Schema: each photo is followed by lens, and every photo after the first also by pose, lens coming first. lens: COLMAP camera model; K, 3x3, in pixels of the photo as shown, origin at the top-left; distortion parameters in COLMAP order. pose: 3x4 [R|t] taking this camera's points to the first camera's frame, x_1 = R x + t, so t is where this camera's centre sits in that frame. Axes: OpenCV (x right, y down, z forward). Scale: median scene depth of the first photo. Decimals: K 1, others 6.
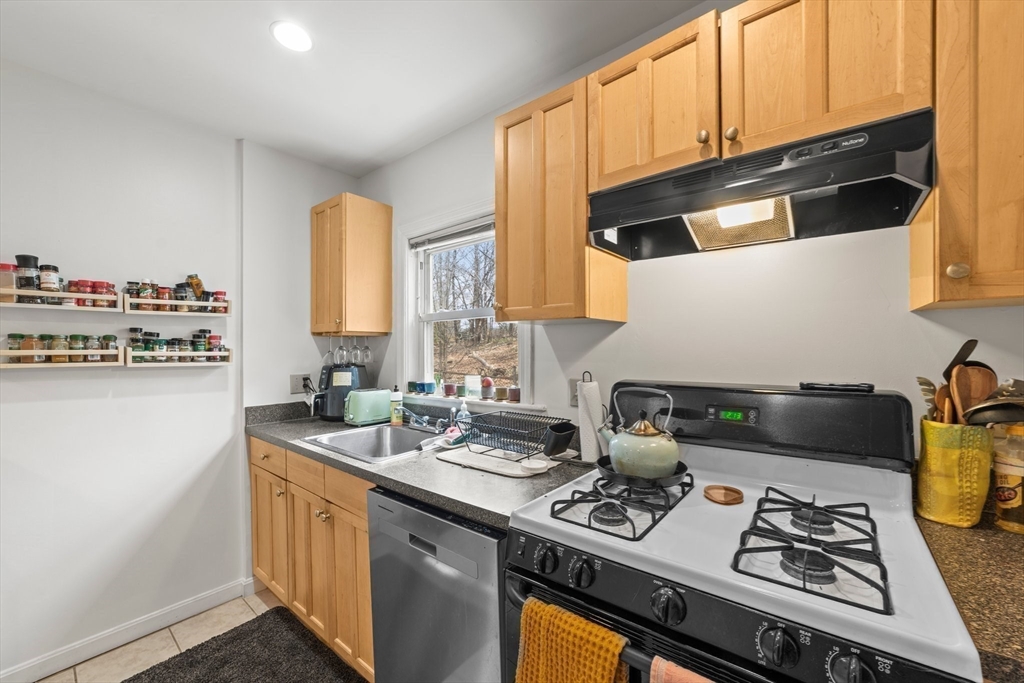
lens RADIAL K [[400.6, 0, 512.6], [0, 400.6, 351.1], [0, 0, 1]] dist [-0.015789, 0.000657]
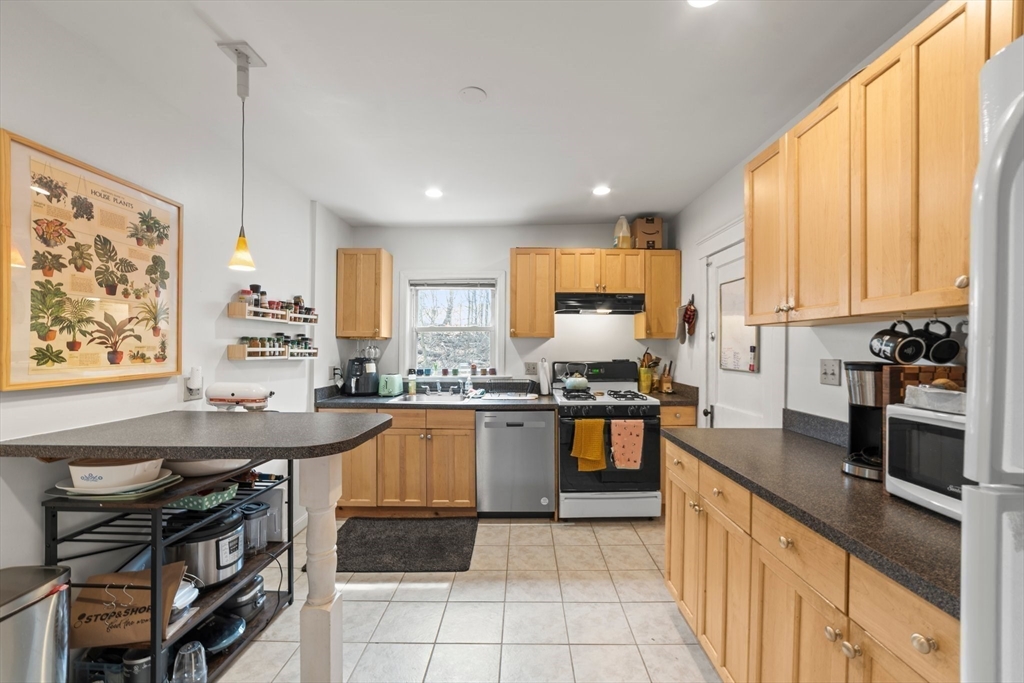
lens RADIAL K [[400.6, 0, 510.4], [0, 400.6, 344.6], [0, 0, 1]] dist [-0.015789, 0.000657]
pose [[0.792253, 0.011886, 0.610077, -1.259635], [-0.002249, 0.999860, -0.016561, 0.006914], [-0.610189, 0.011748, 0.792169, -0.715416]]
